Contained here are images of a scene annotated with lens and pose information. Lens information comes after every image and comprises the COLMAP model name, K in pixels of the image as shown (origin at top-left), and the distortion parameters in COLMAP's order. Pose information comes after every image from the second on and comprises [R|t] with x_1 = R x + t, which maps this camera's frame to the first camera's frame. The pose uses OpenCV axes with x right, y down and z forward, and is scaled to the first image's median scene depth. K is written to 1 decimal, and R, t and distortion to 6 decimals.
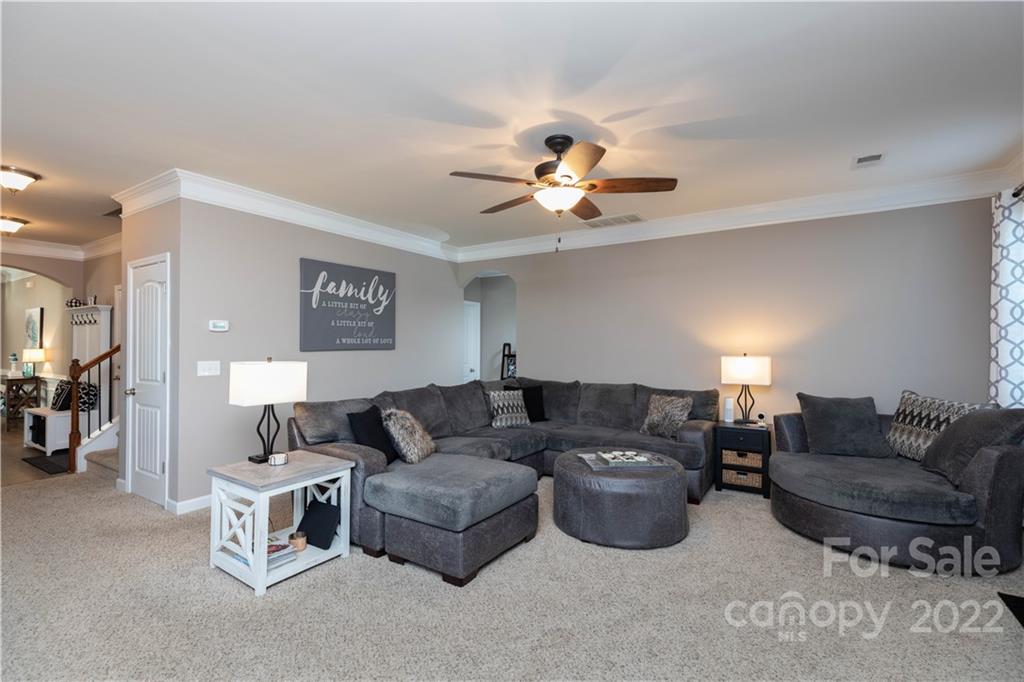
lens RADIAL K [[460.4, 0, 509.9], [0, 460.4, 348.5], [0, 0, 1]] dist [0.000667, 0.000033]
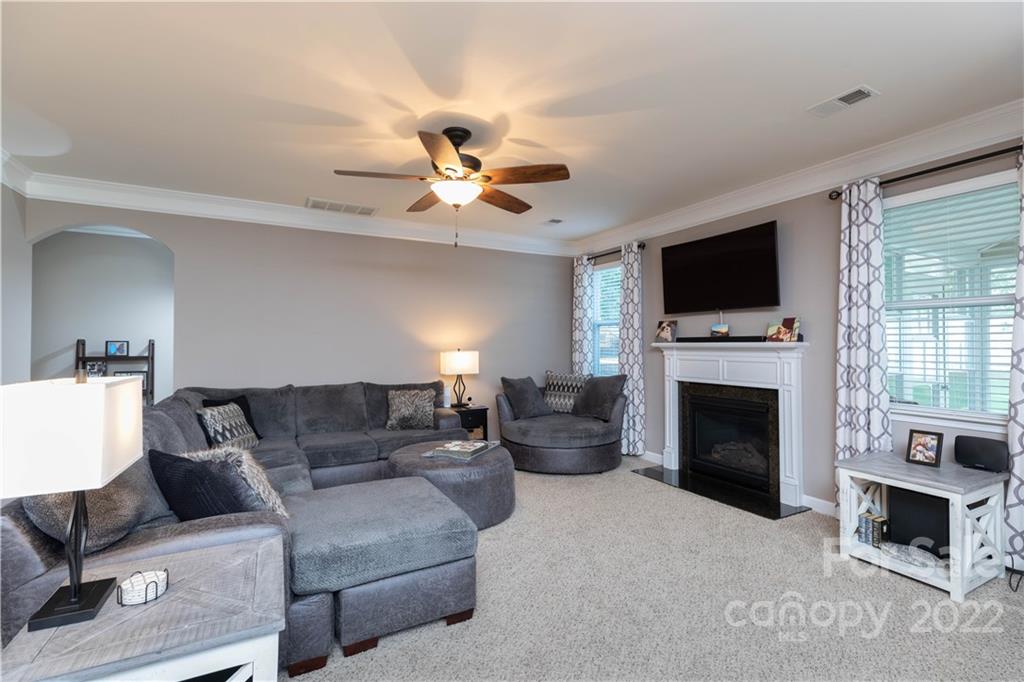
lens RADIAL K [[460.4, 0, 509.9], [0, 460.4, 348.5], [0, 0, 1]] dist [0.000667, 0.000033]
pose [[0.474191, -0.012844, 0.880328, -0.504480], [0.008008, 0.999915, 0.010275, -0.001808], [-0.880386, 0.002178, 0.474253, 0.311869]]
